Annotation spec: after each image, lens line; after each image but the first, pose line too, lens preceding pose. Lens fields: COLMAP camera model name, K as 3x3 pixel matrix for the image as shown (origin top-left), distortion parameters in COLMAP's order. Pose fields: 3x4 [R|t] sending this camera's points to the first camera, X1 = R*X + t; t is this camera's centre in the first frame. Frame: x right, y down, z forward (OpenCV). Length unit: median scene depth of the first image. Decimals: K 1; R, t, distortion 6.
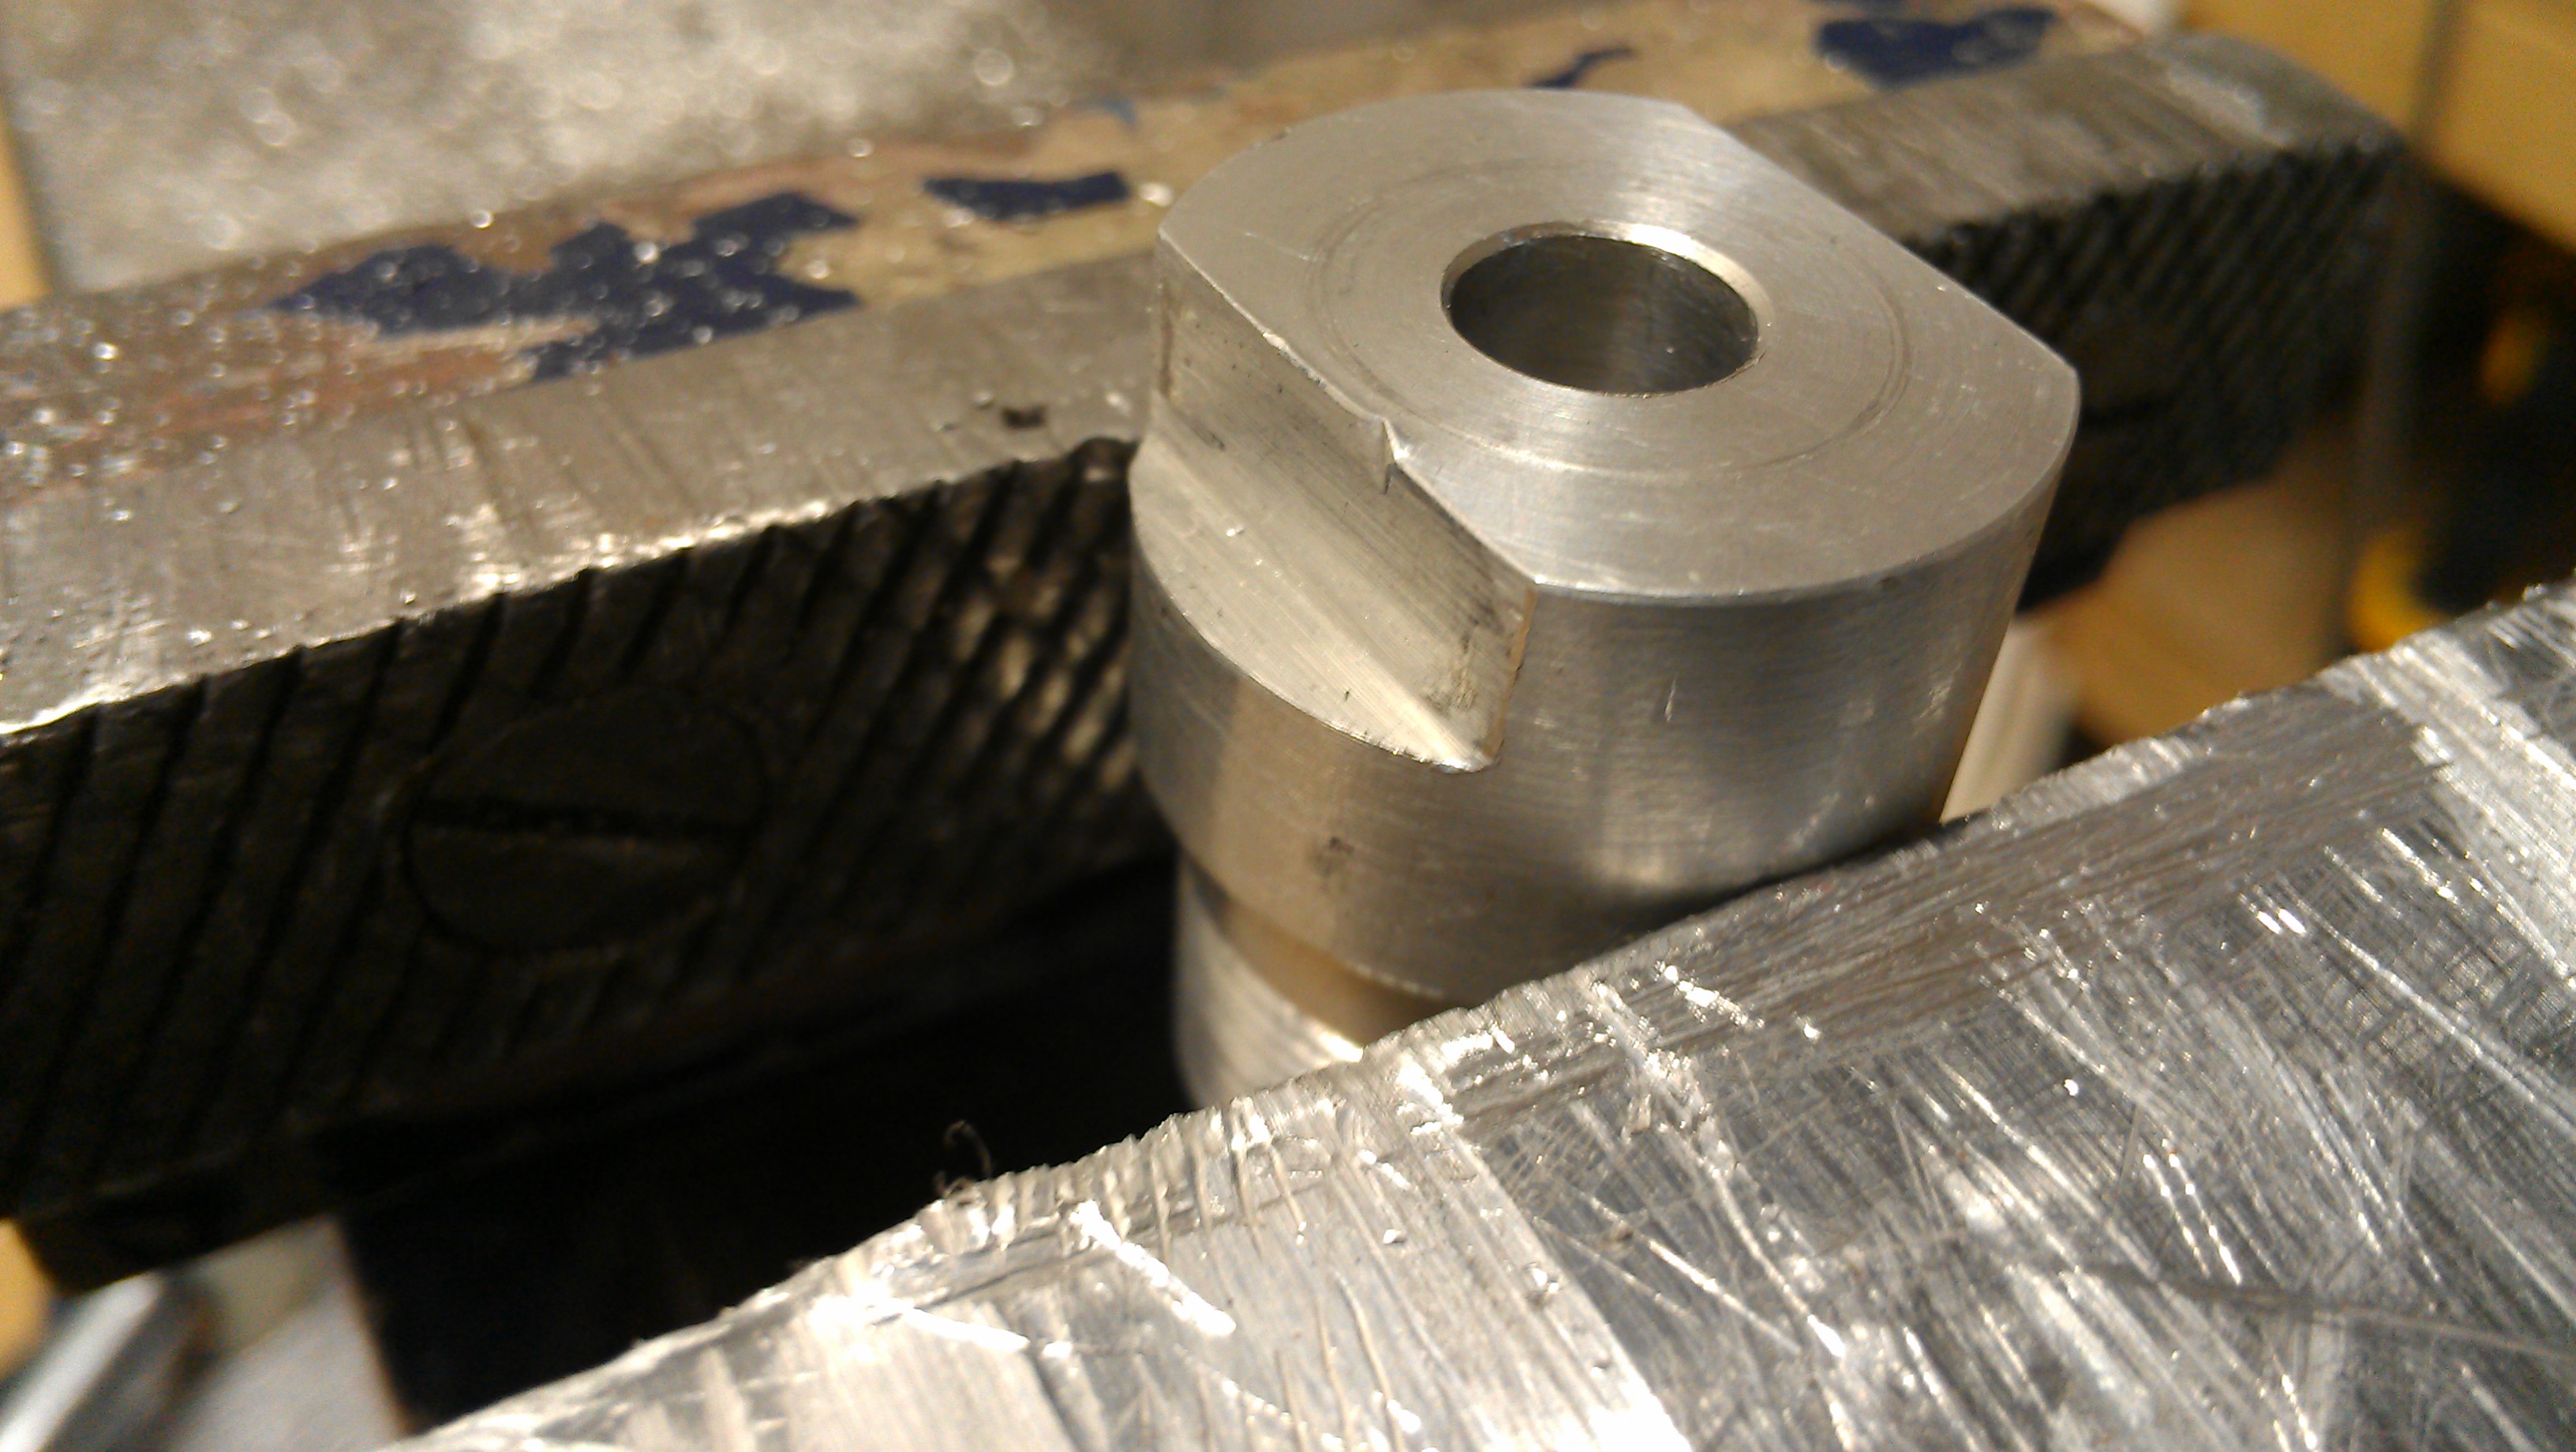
lens RADIAL K [[2049.1, 0, 1282.5], [0, 2049.1, 771.4], [0, 0, 1]] dist [0.094446, -0.264003]
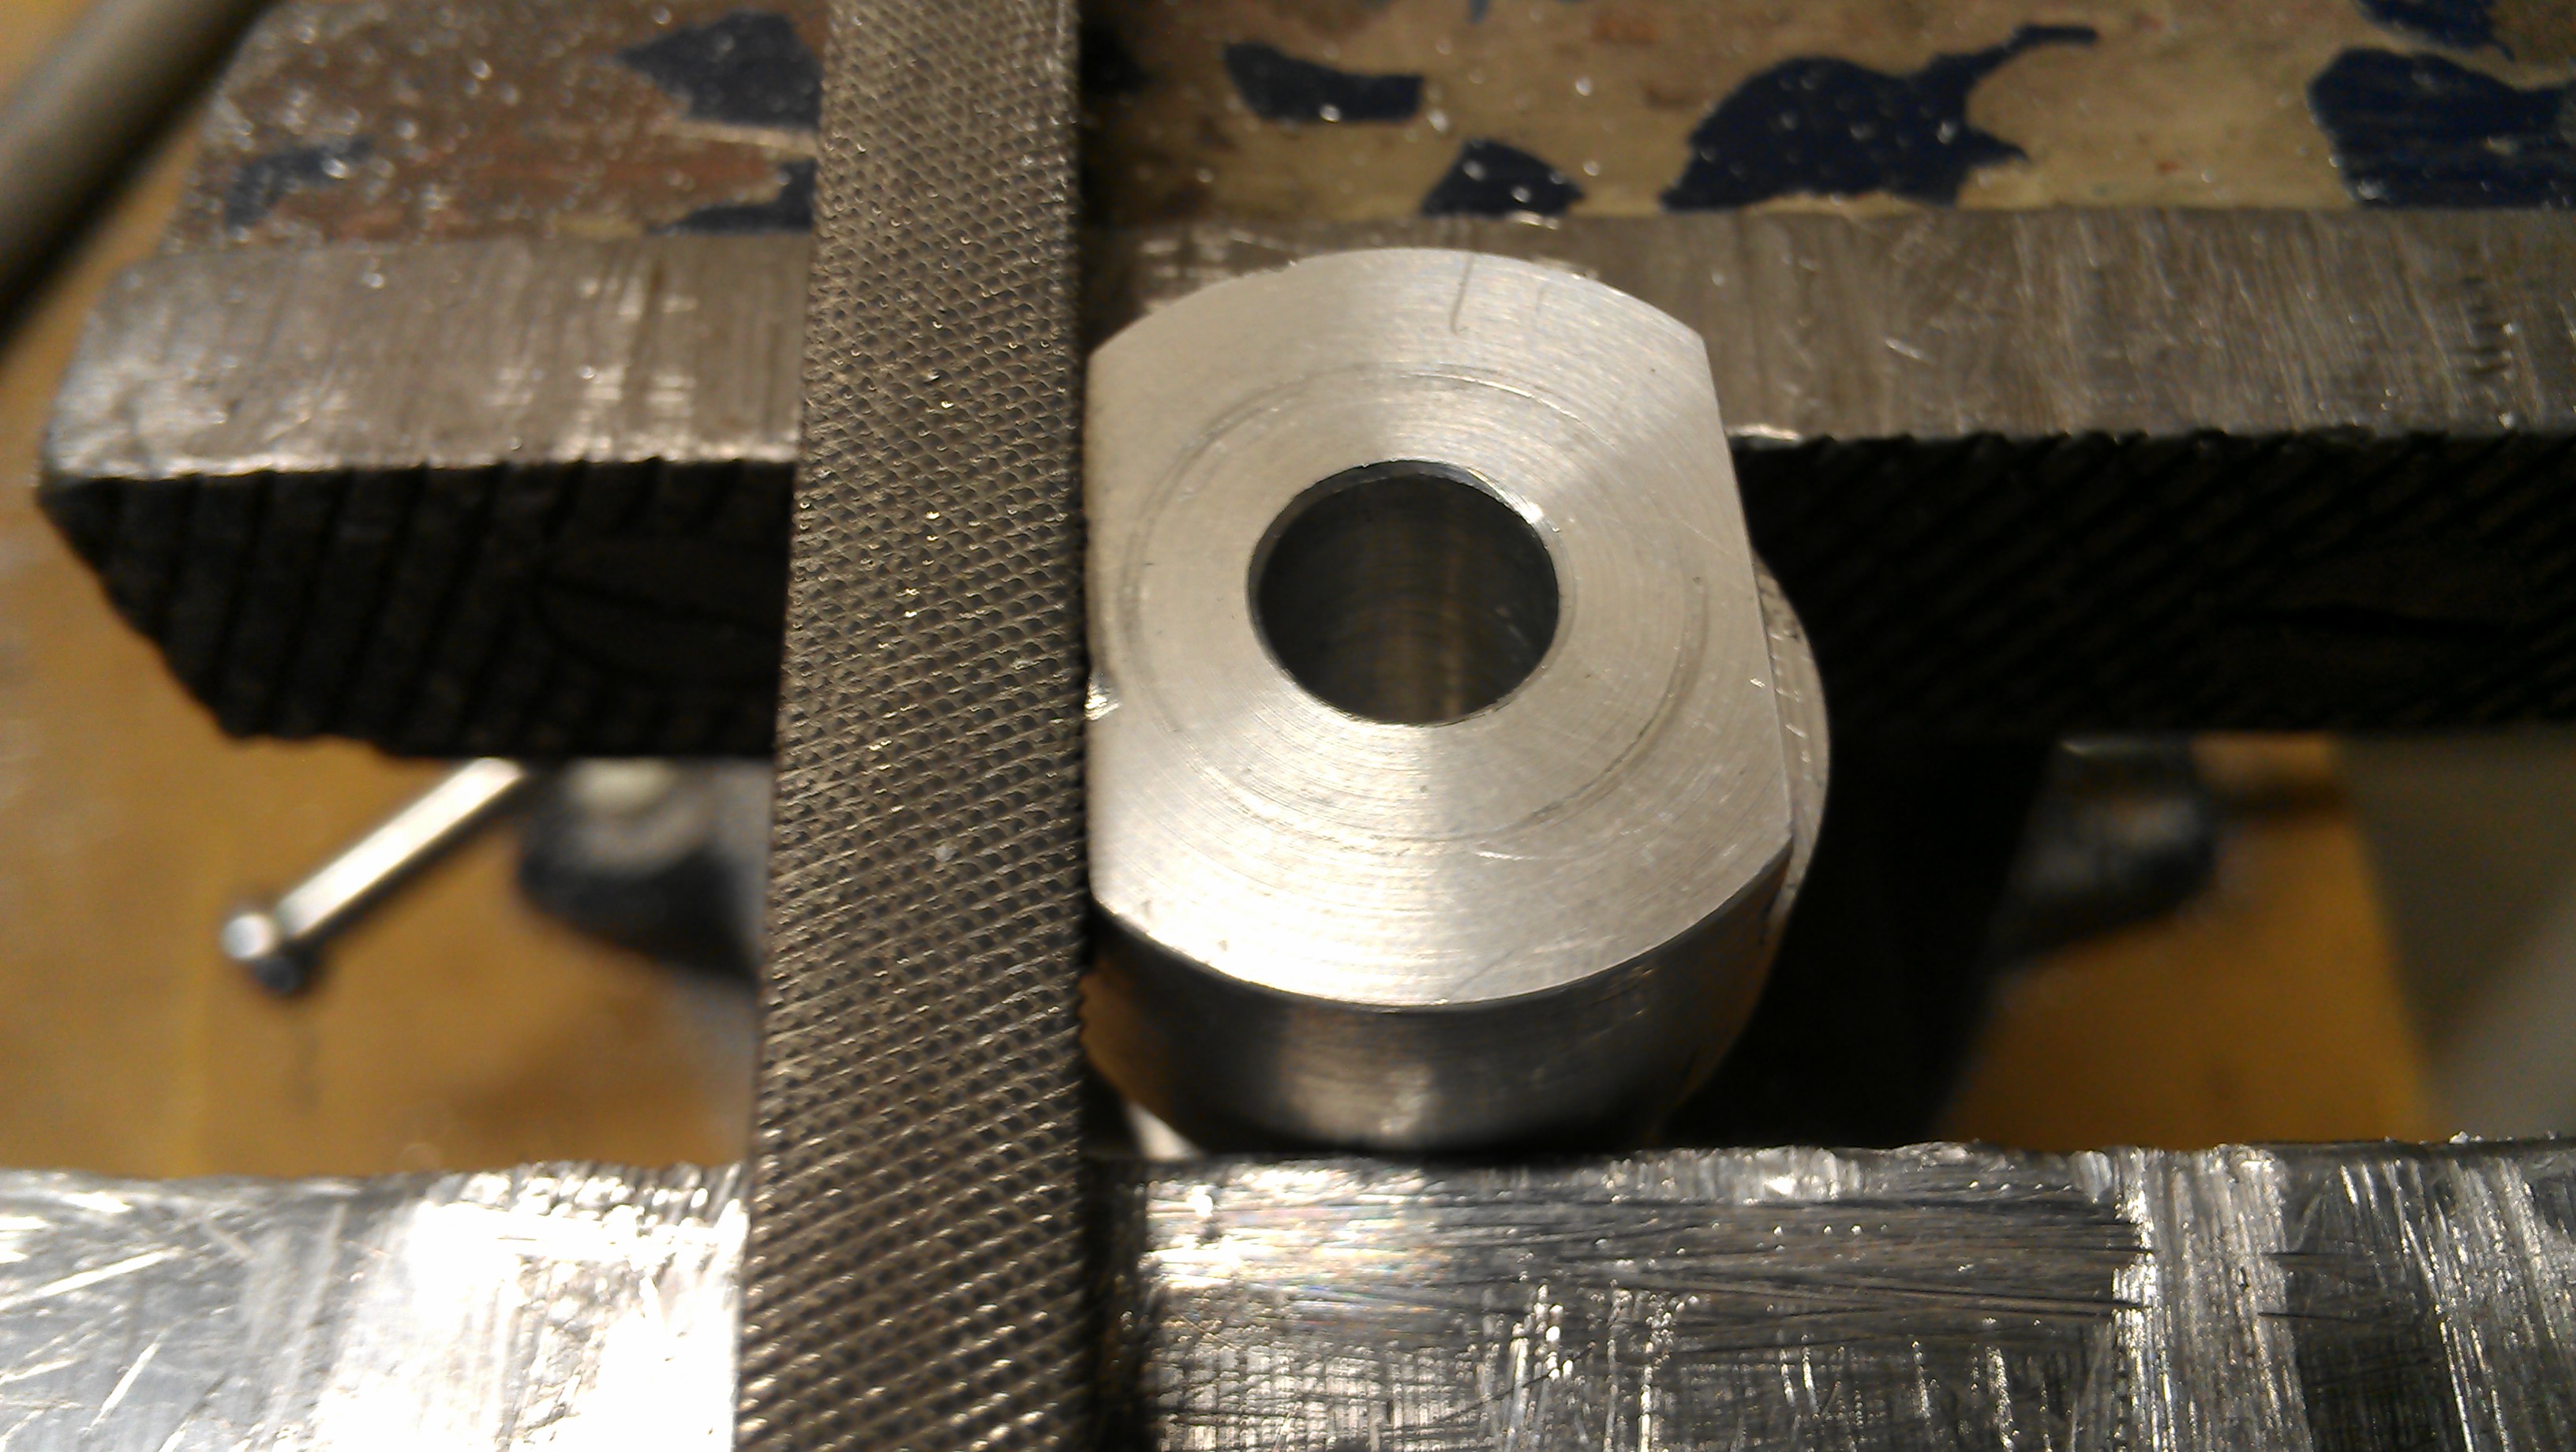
lens RADIAL K [[2049.1, 0, 1282.5], [0, 2049.1, 771.4], [0, 0, 1]] dist [0.094446, -0.264003]
pose [[0.882329, 0.364188, -0.298100, 0.391231], [-0.273731, 0.912358, 0.304424, -0.386268], [0.382841, -0.187003, 0.904689, 0.037704]]
